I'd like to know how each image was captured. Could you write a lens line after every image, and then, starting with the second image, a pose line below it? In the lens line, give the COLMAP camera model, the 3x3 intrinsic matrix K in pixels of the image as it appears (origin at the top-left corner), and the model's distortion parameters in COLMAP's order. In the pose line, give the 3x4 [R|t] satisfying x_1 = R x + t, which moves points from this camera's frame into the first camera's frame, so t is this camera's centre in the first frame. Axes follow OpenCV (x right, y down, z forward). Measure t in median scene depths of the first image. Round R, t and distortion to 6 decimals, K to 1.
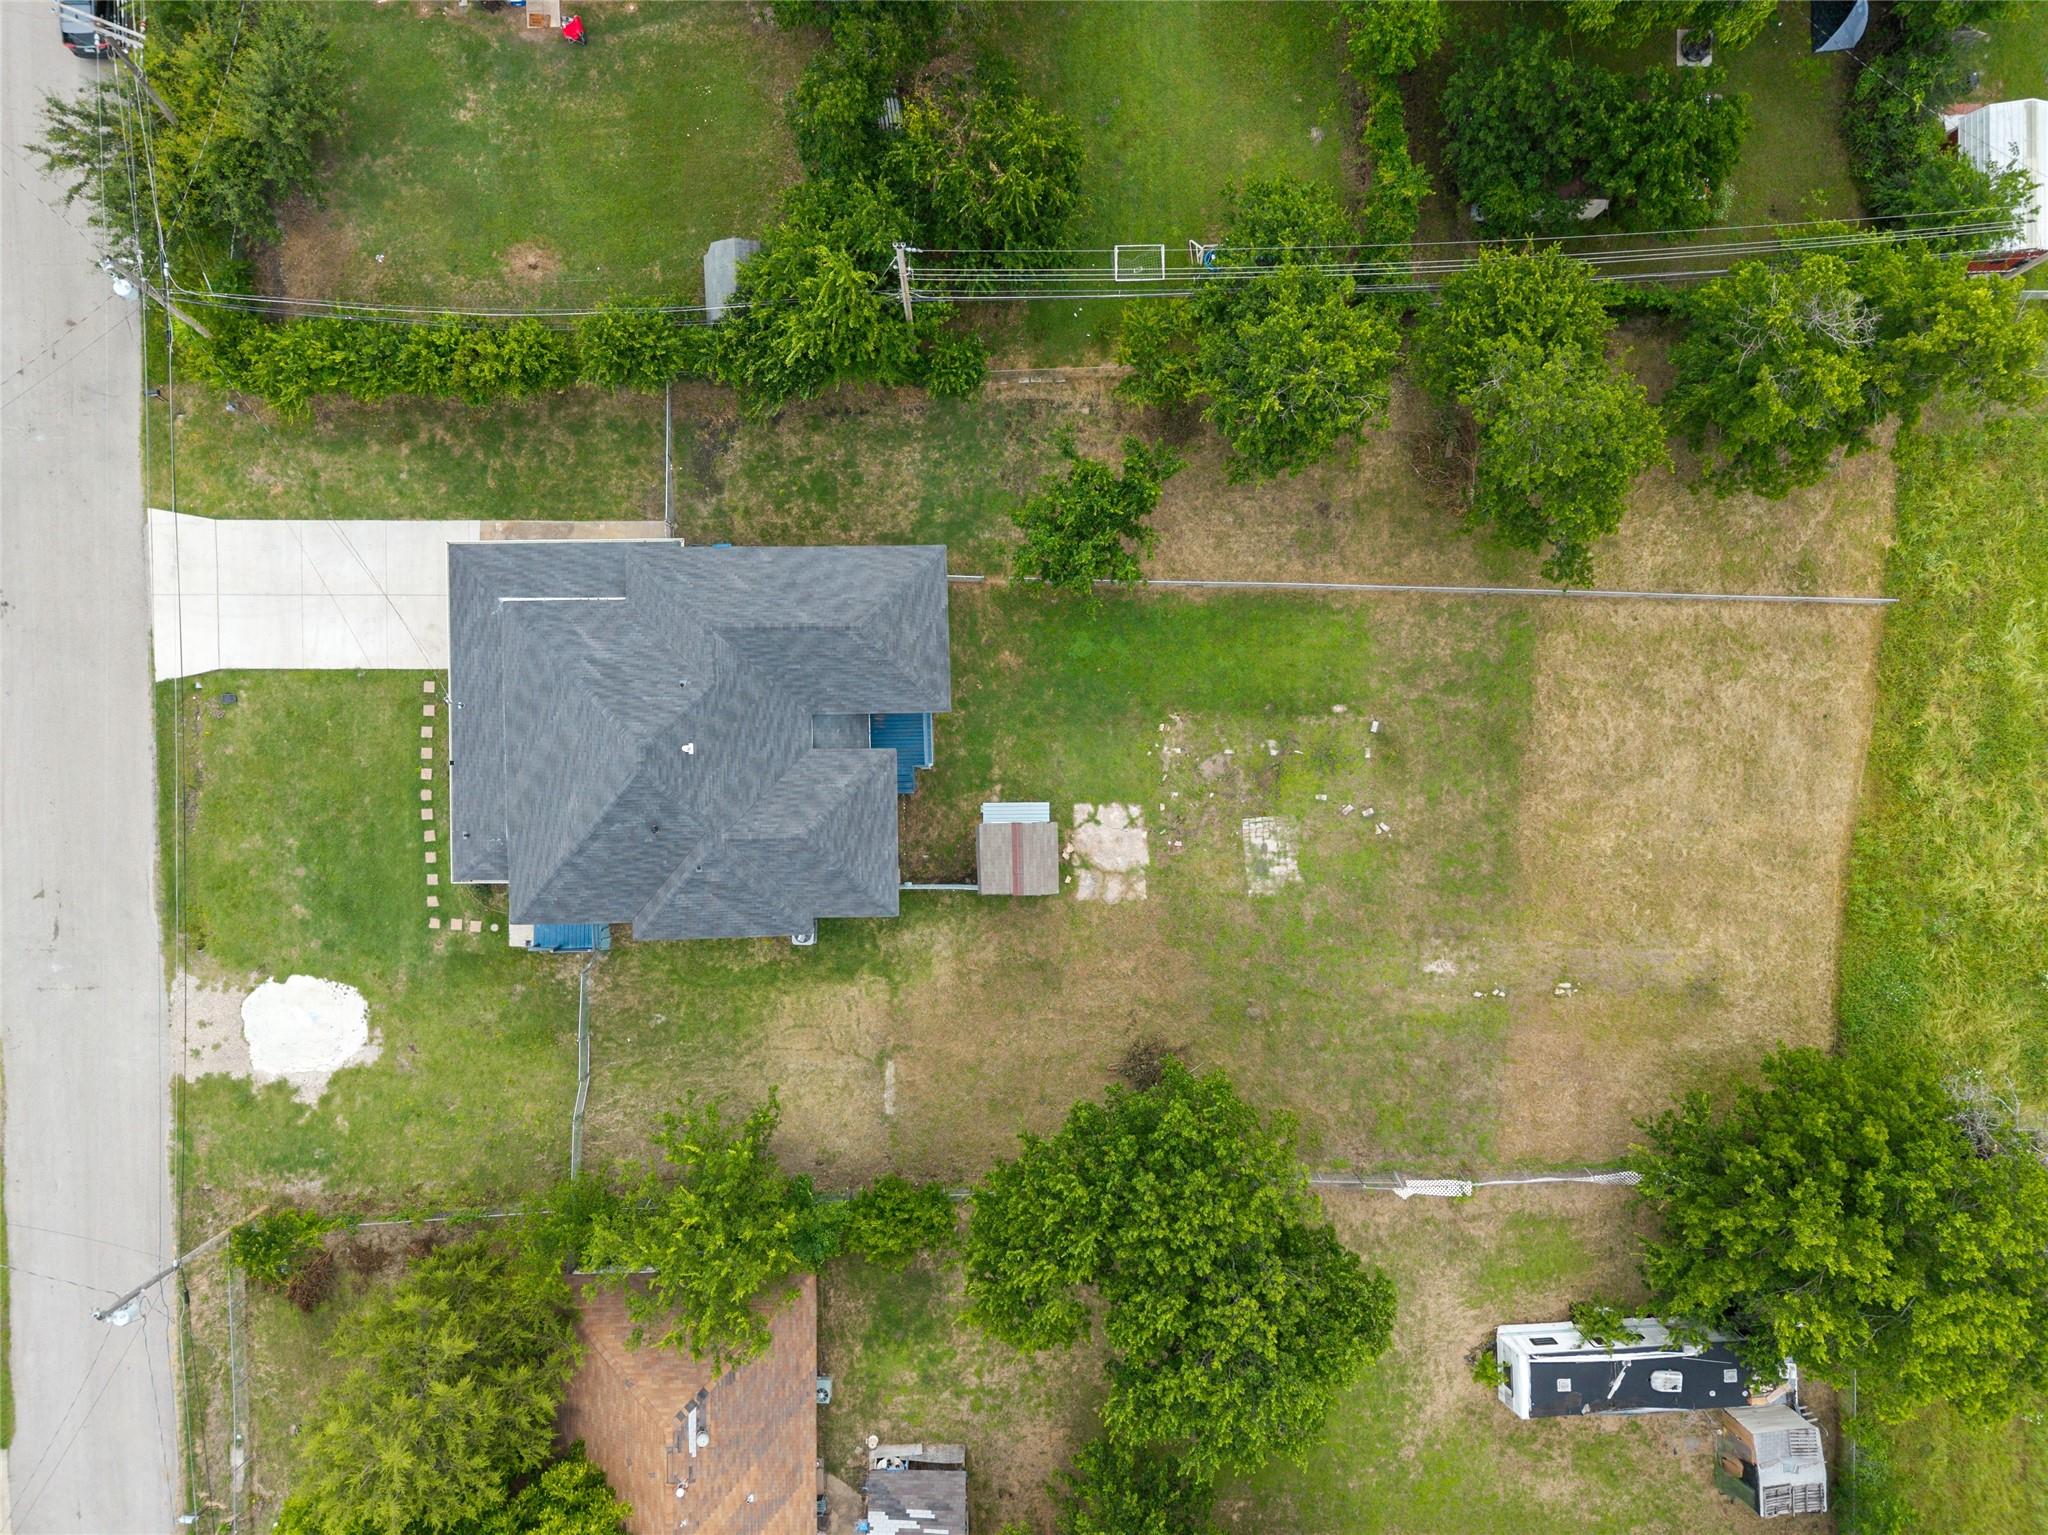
lens RADIAL K [[1365.5, 0, 1022.7], [0, 1365.5, 769.9], [0, 0, 1]] dist [0.009838, 0.001657]
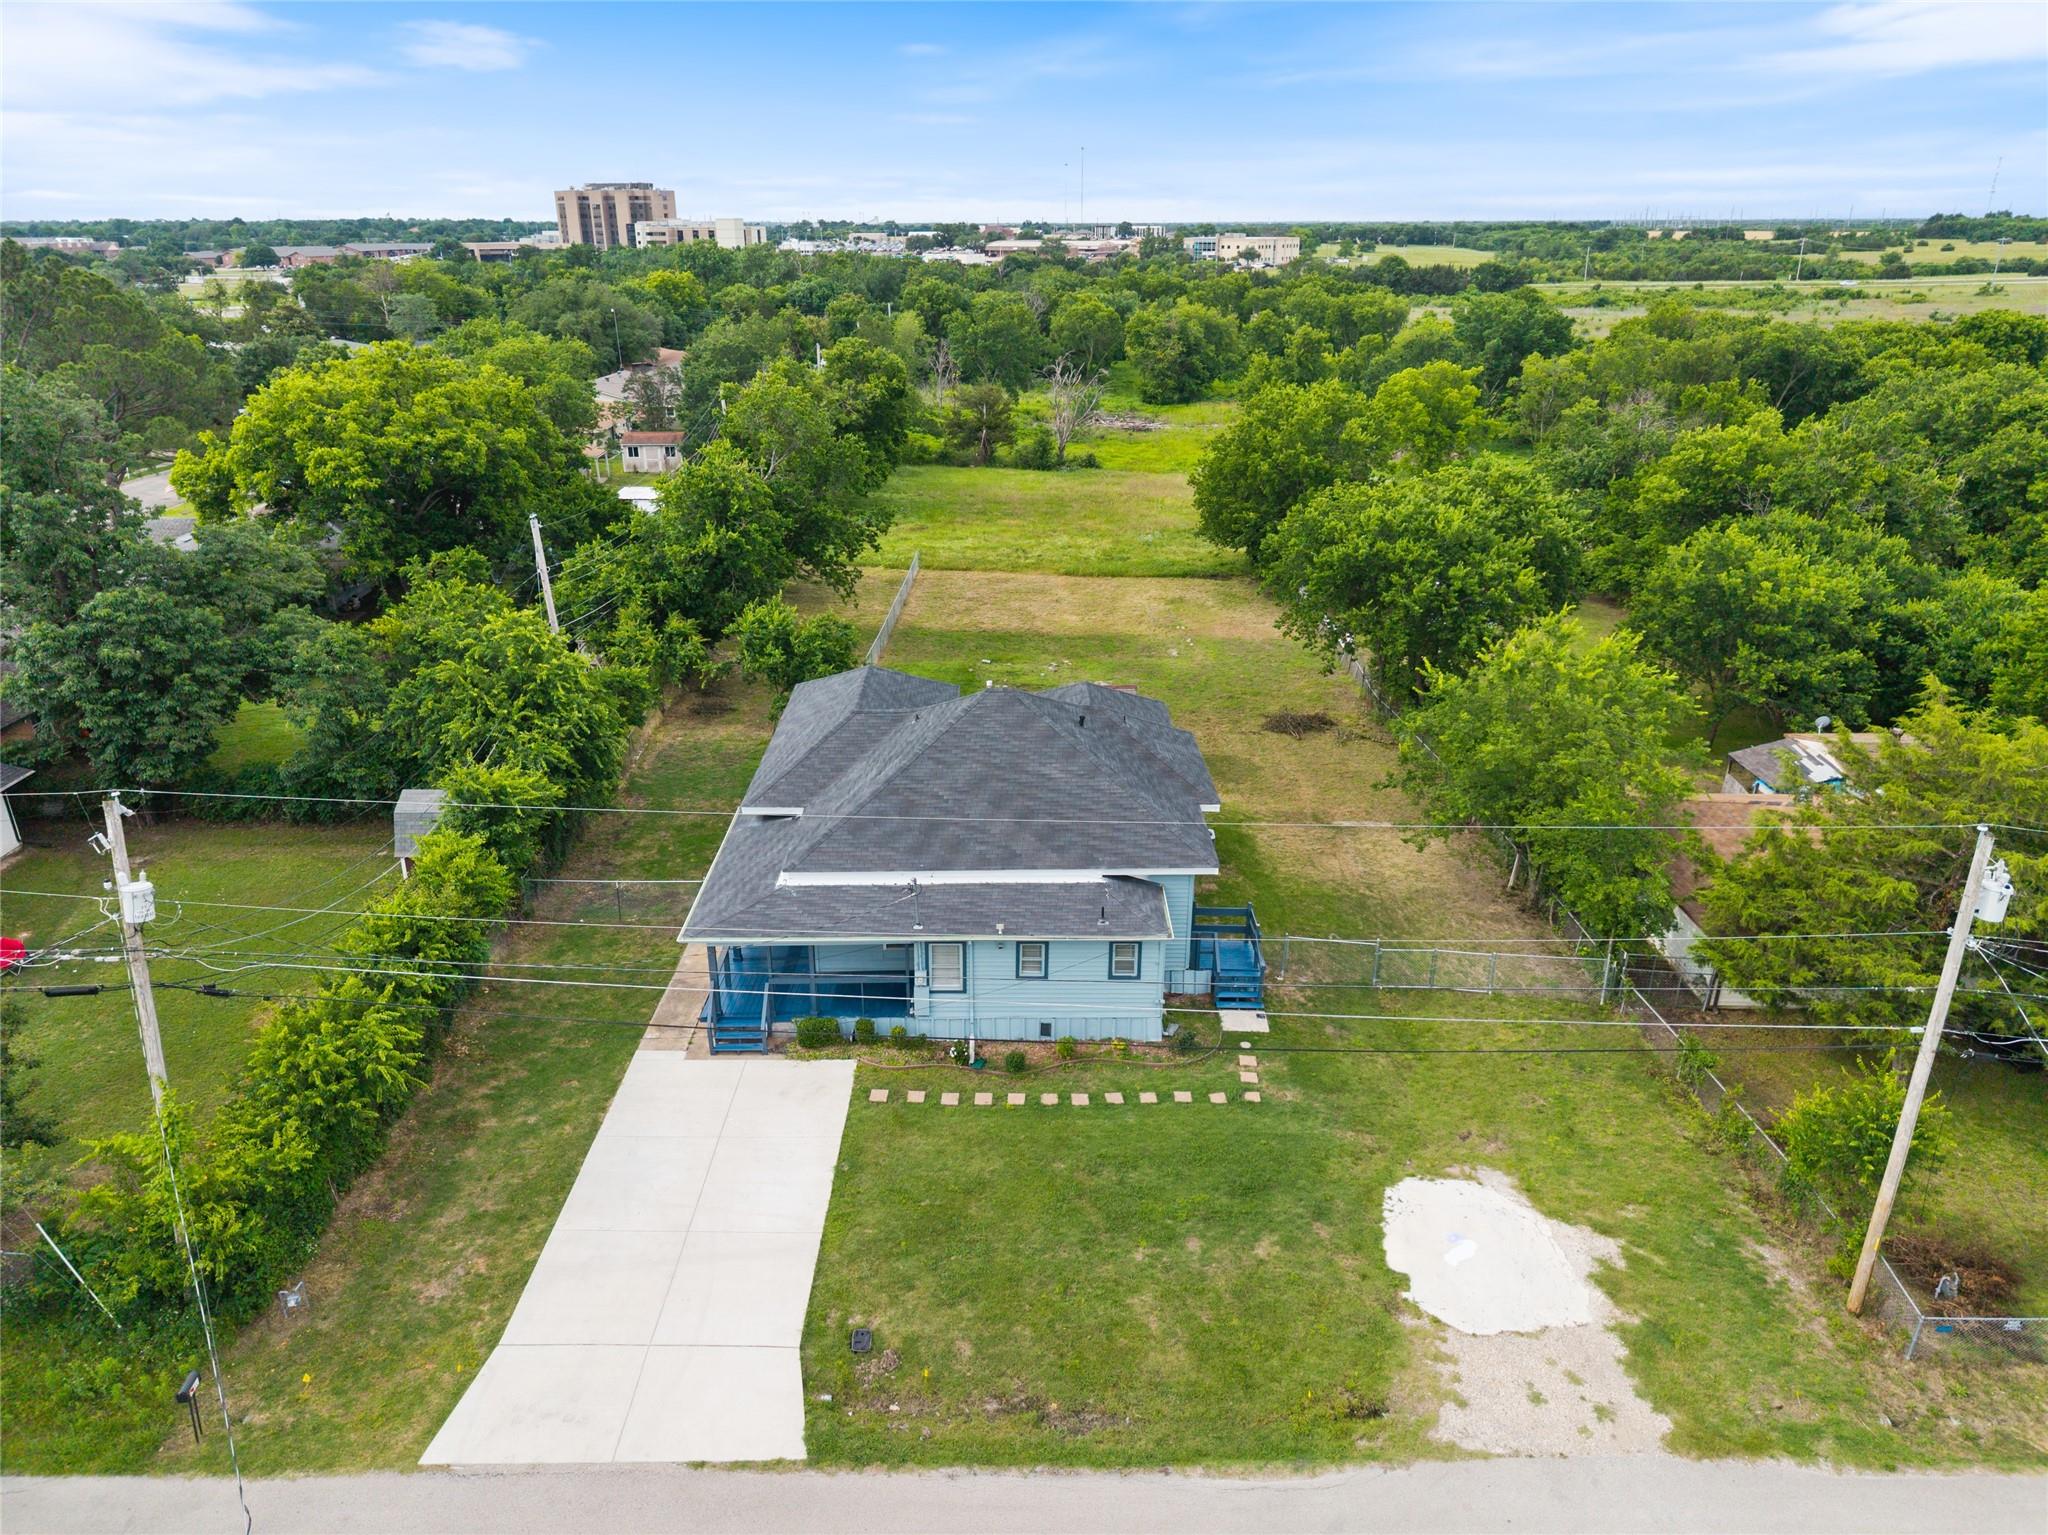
lens RADIAL K [[1365.5, 0, 1023.4], [0, 1365.5, 772.4], [0, 0, 1]] dist [0.009838, 0.001657]
pose [[0.004289, -0.402522, 0.915400, -0.946843], [0.999963, -0.005132, -0.006941, 0.011580], [0.007491, 0.915396, 0.402485, 0.607285]]
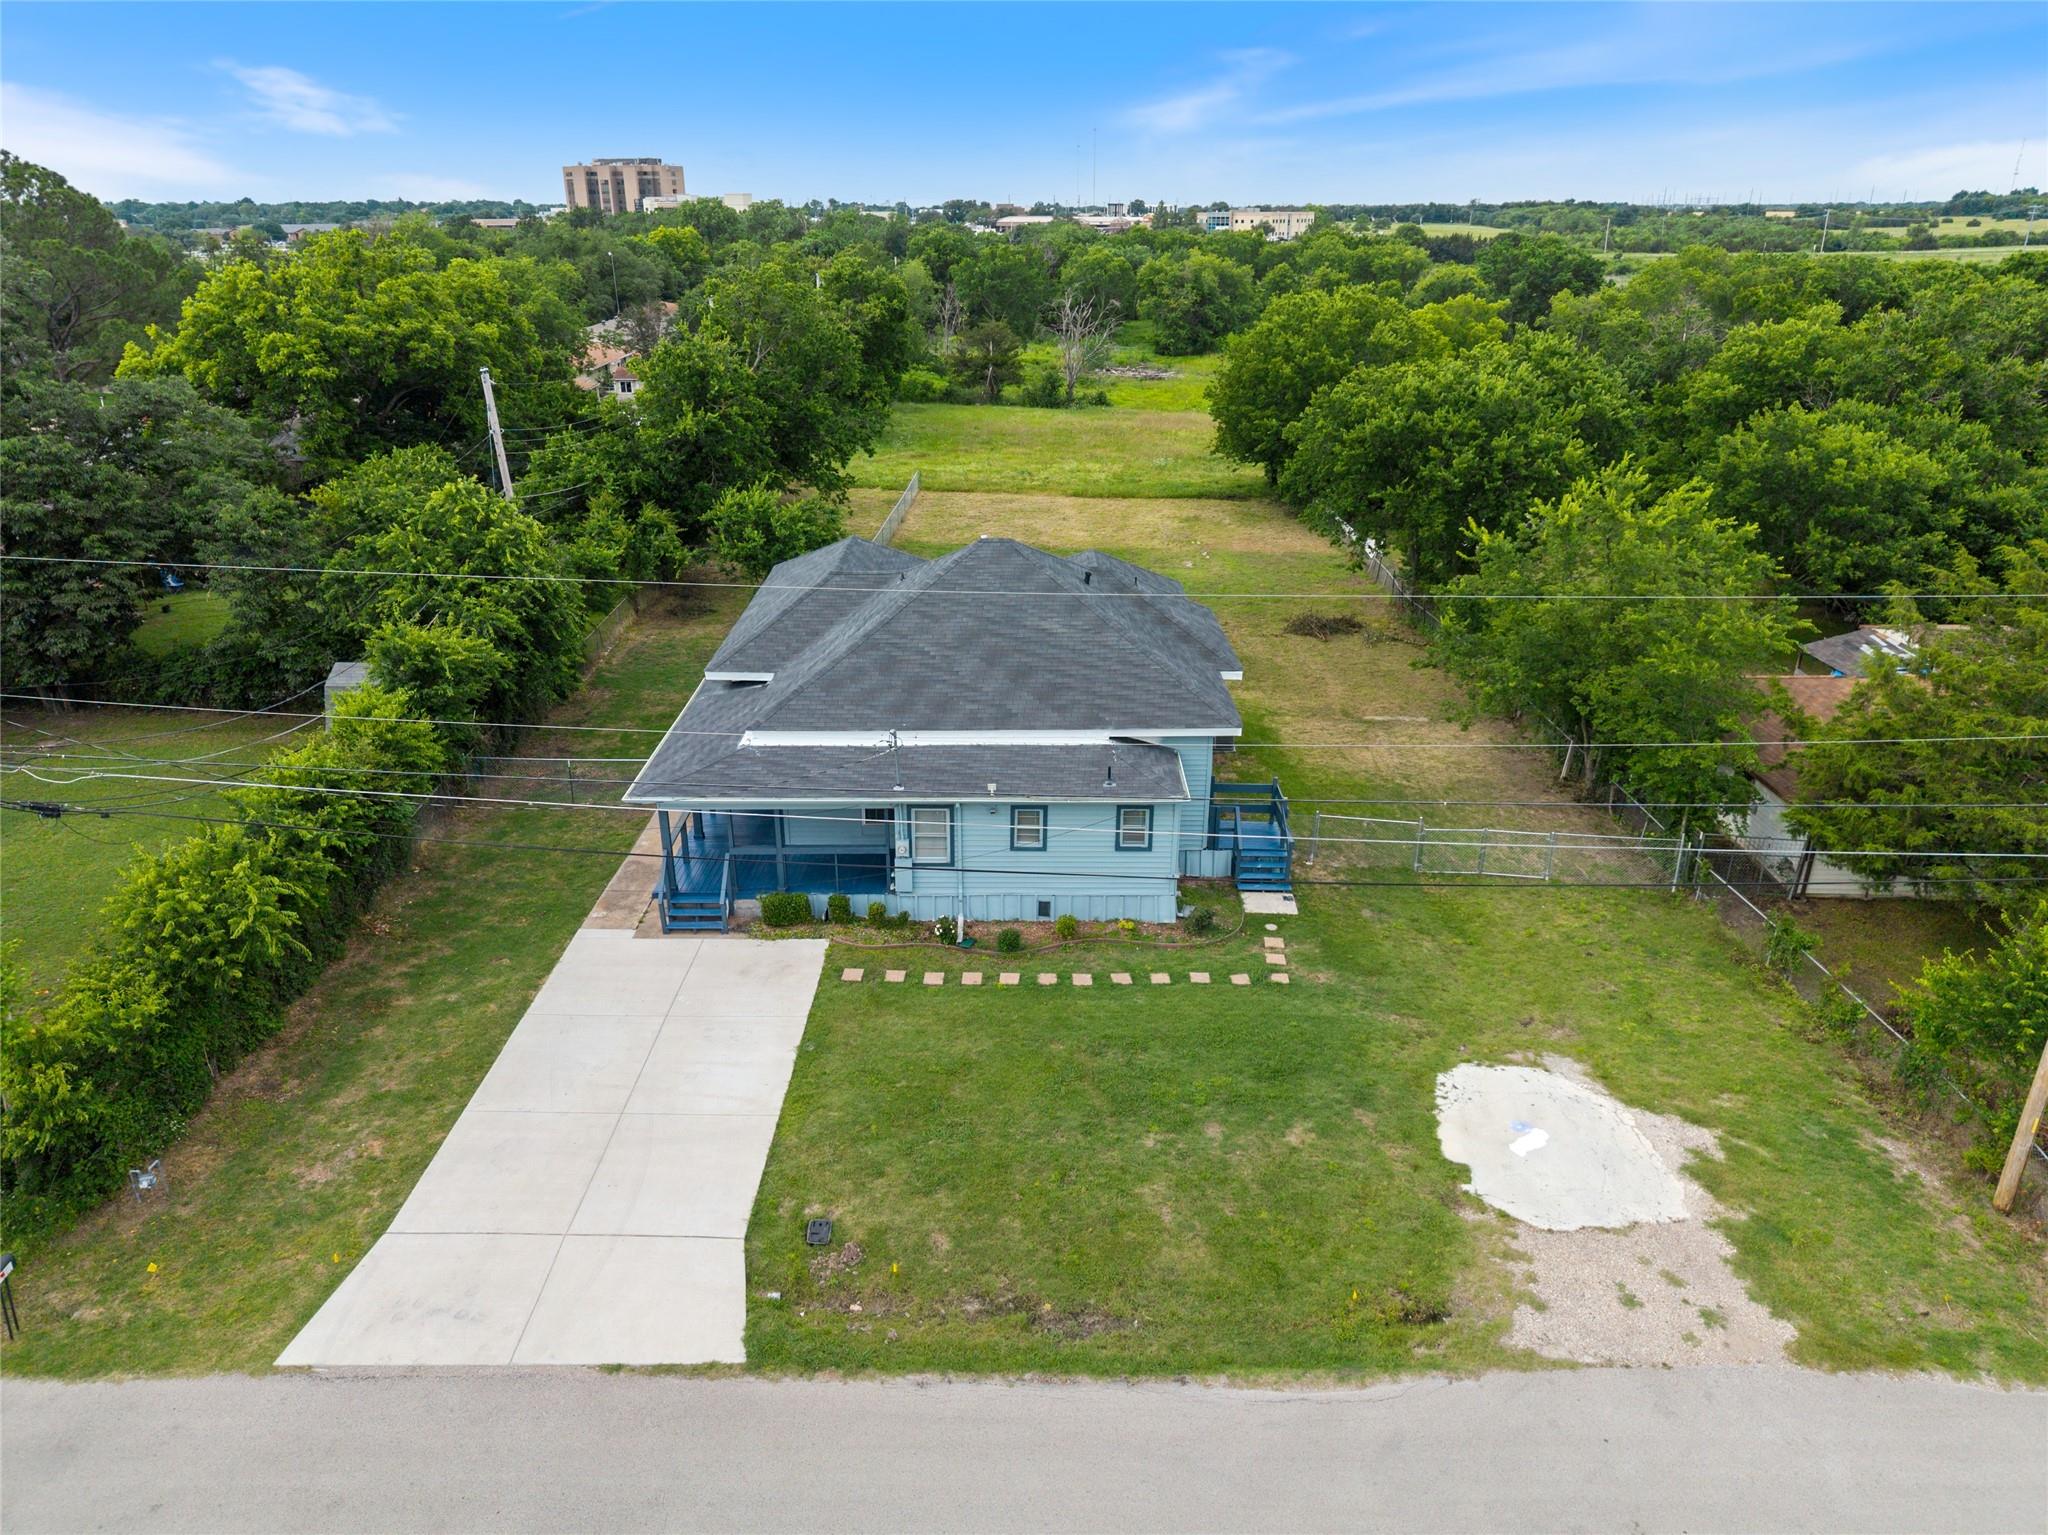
lens RADIAL K [[1365.5, 0, 1022.5], [0, 1365.5, 771.8], [0, 0, 1]] dist [0.009838, 0.001657]
pose [[0.012921, -0.410556, 0.911744, -0.897233], [0.999878, -0.002708, -0.015390, 0.017123], [0.008787, 0.911831, 0.410471, 0.696881]]
